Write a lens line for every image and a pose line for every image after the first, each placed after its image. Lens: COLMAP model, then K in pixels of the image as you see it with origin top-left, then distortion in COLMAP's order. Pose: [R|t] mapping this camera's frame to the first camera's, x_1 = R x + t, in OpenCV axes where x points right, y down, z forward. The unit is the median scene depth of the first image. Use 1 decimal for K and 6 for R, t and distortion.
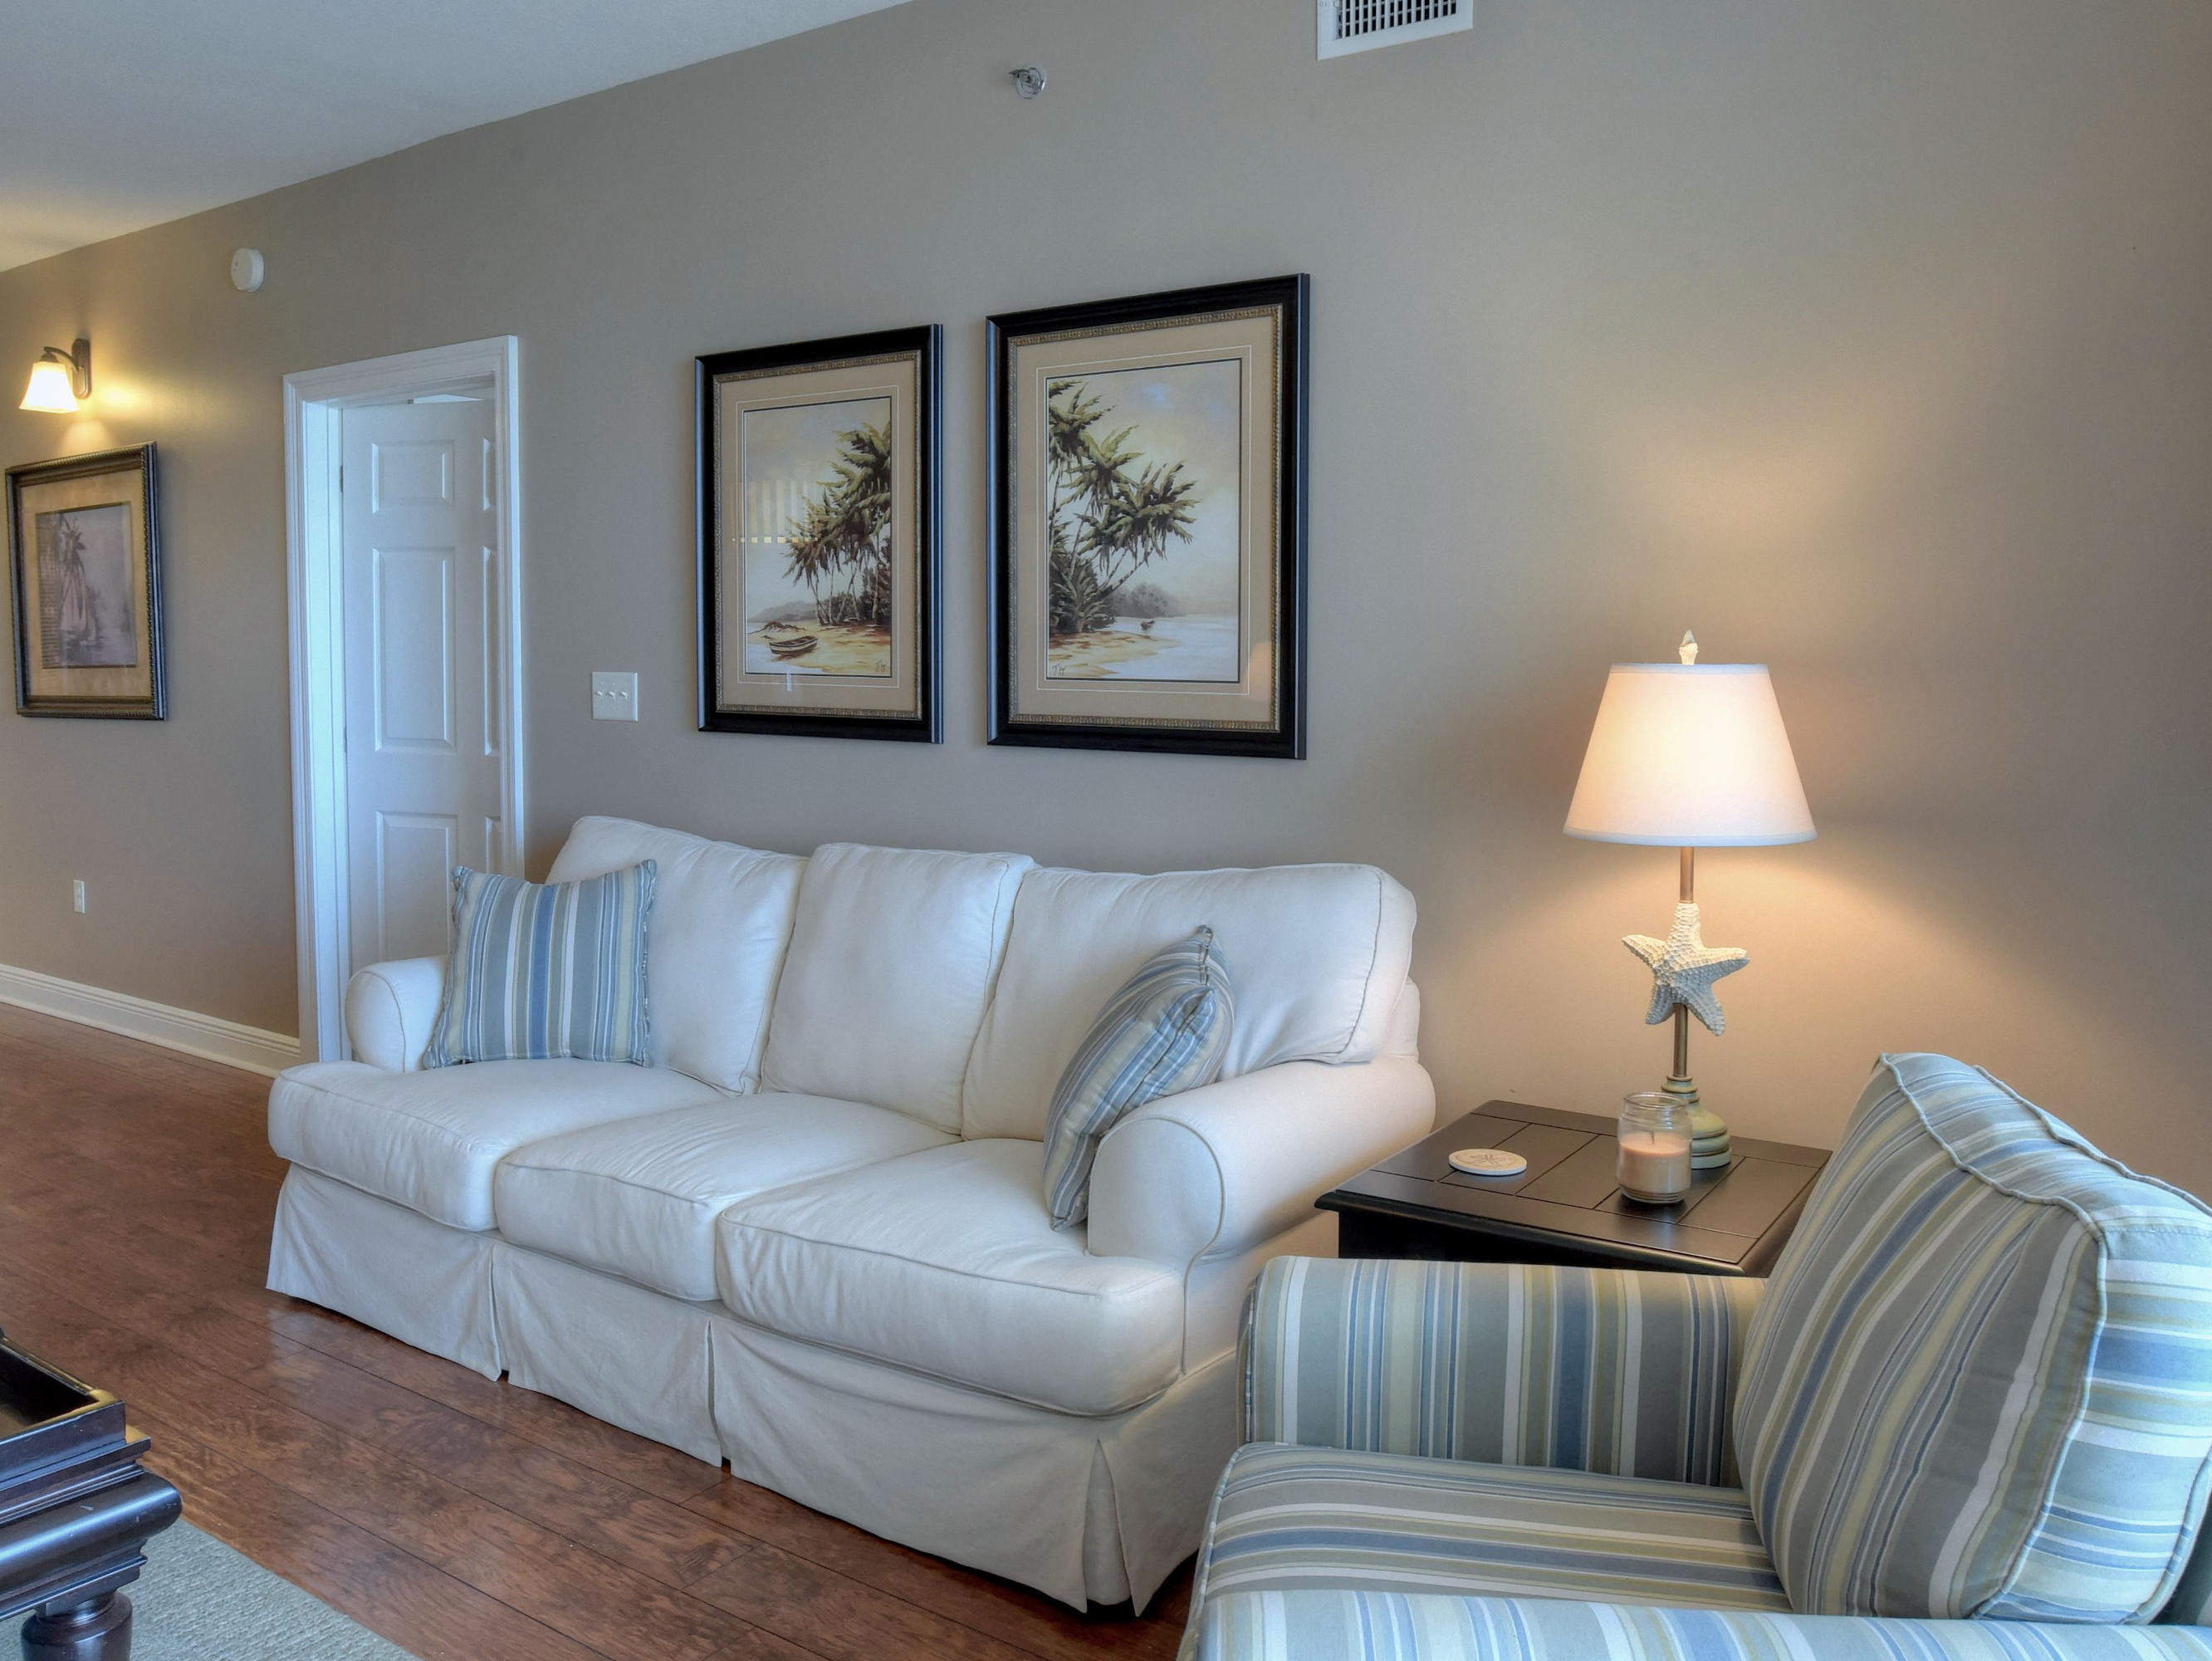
lens RADIAL K [[1724.6, 0, 1102.0], [0, 1724.6, 771.9], [0, 0, 1]] dist [-0.068065, 0.041691]
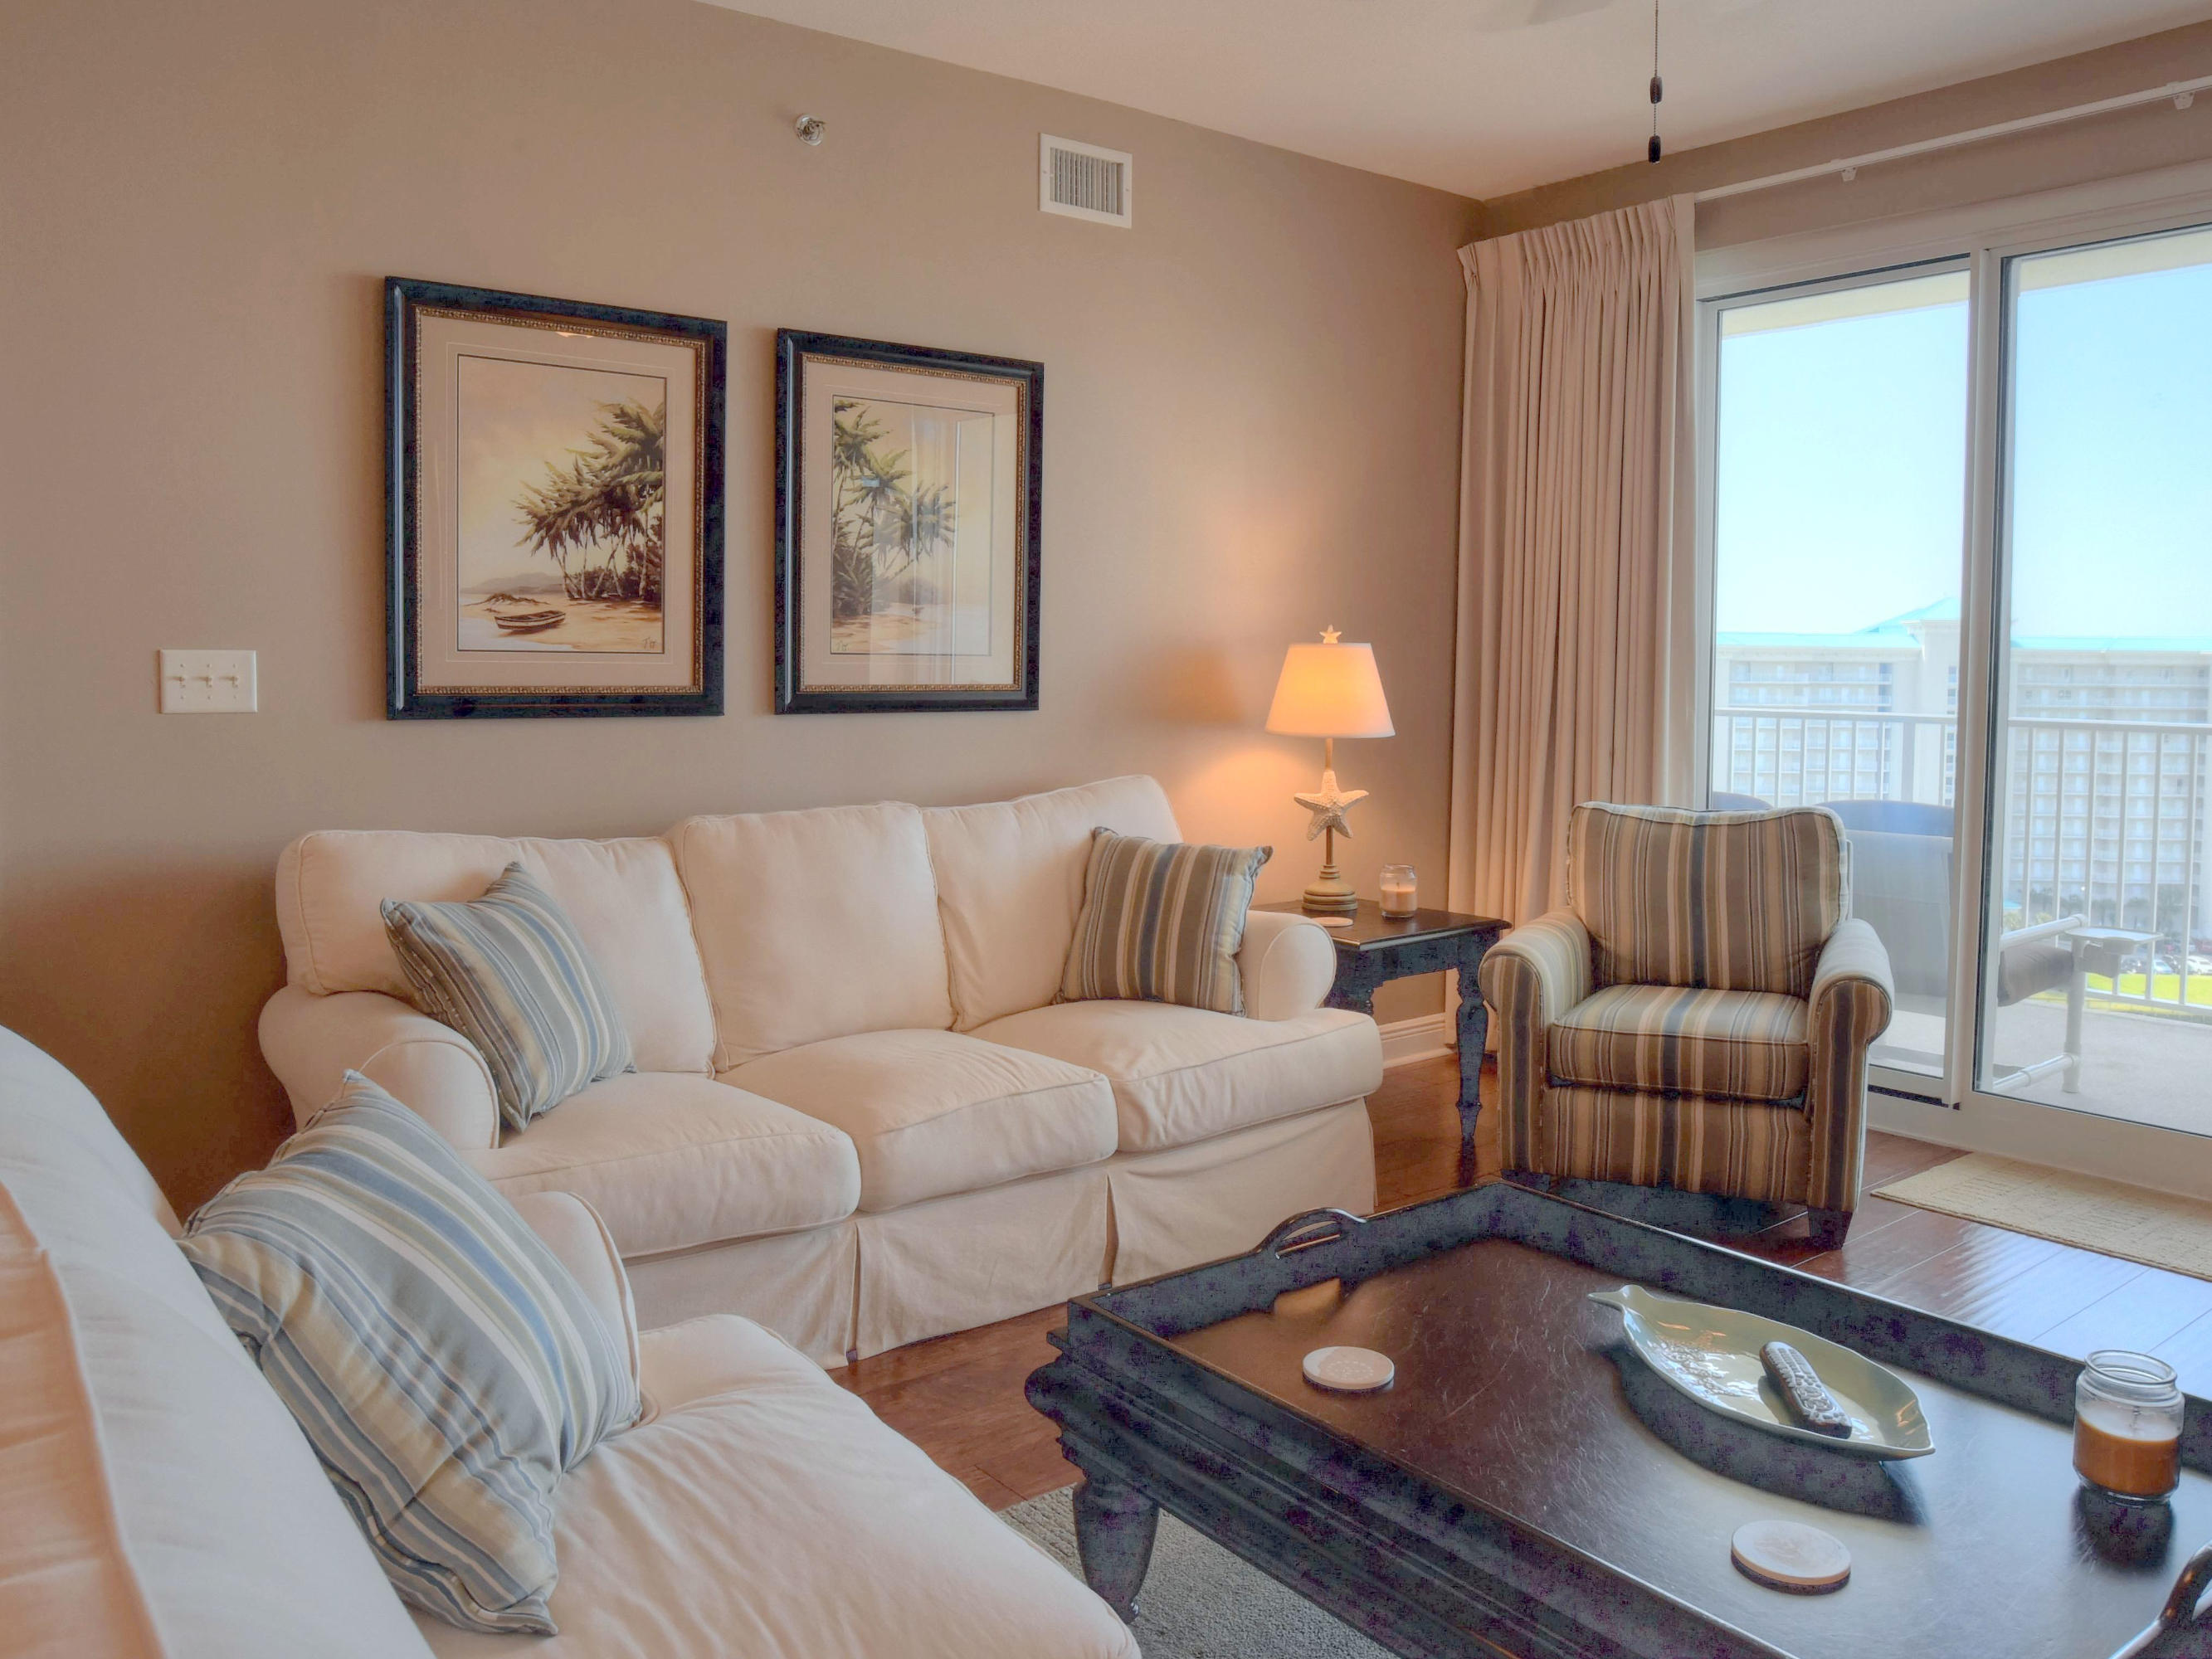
lens RADIAL K [[1724.2, 0, 1102.0], [0, 1724.2, 770.9], [0, 0, 1]] dist [-0.068065, 0.041691]
pose [[0.298340, -0.068473, 0.952001, -1.036504], [0.056688, 0.996934, 0.053940, -0.026359], [-0.952775, 0.037874, 0.301306, 0.459182]]
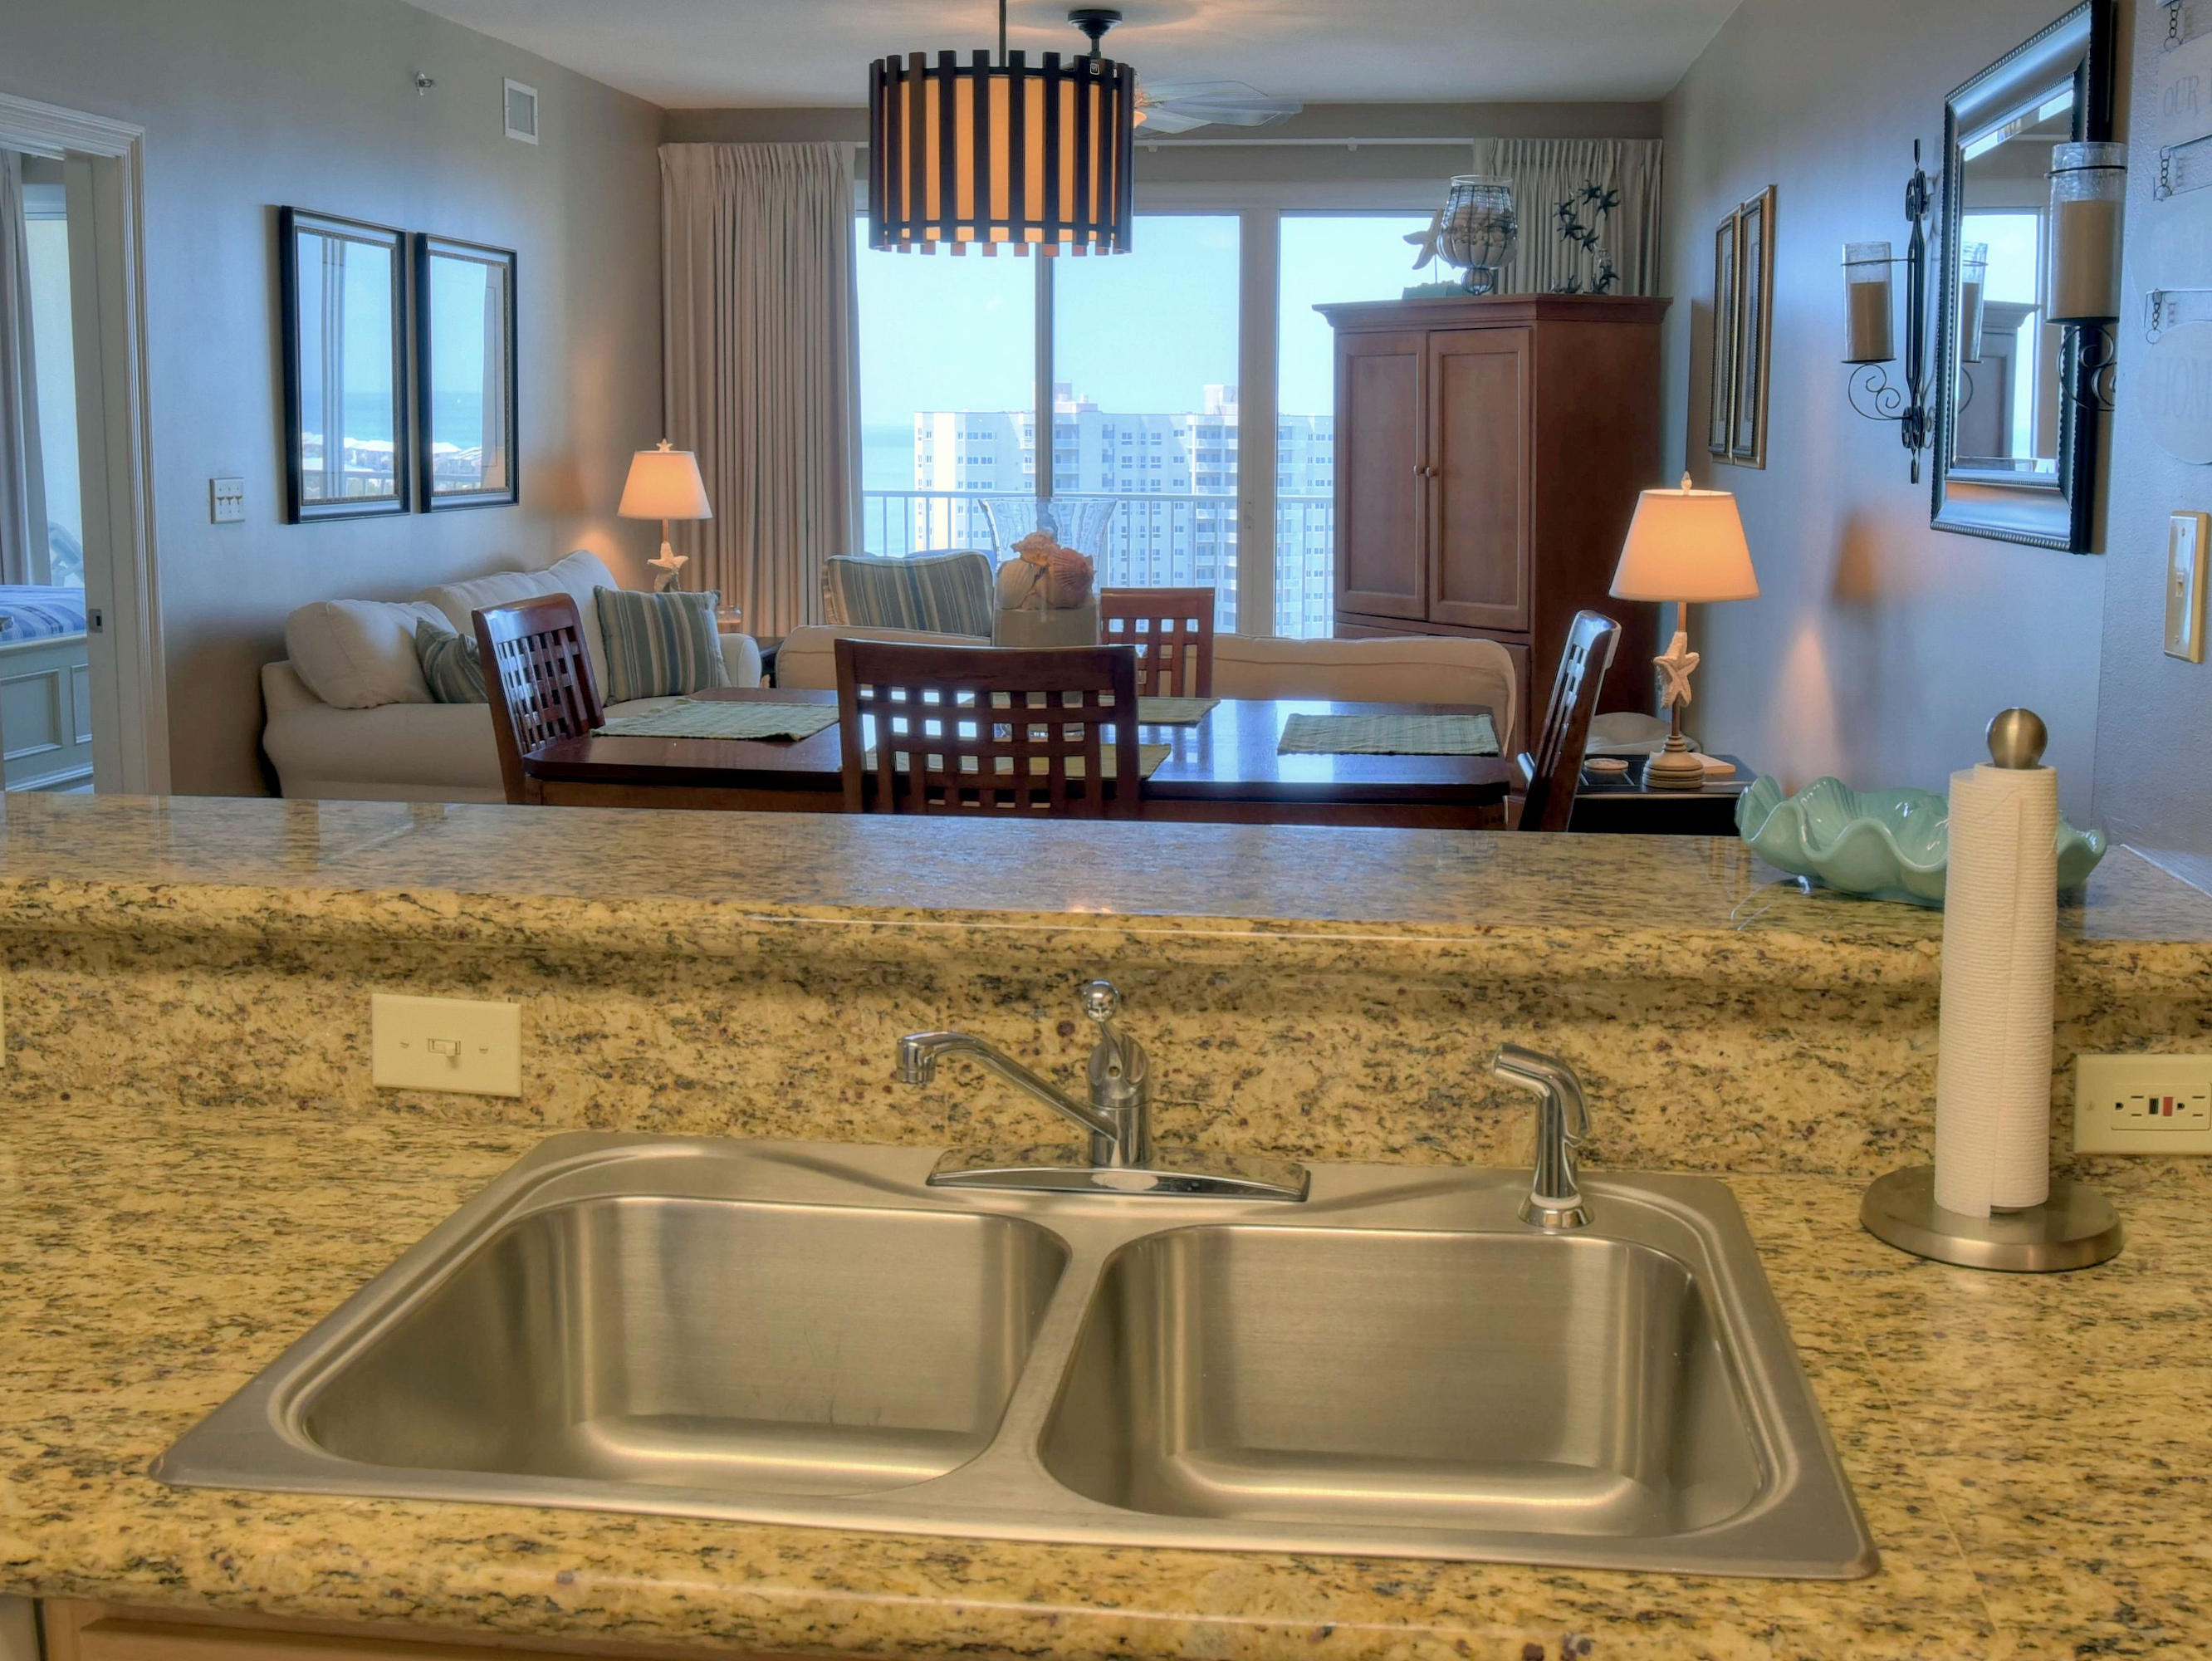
lens RADIAL K [[2294.2, 0, 1203.0], [0, 2294.2, 823.1], [0, 0, 1]] dist [-0.107519, 0.006707]
pose [[-0.486291, -0.162072, 0.858635, -2.130064], [0.041793, 0.977209, 0.208123, -0.133508], [-0.872797, 0.137093, -0.468435, 1.351173]]
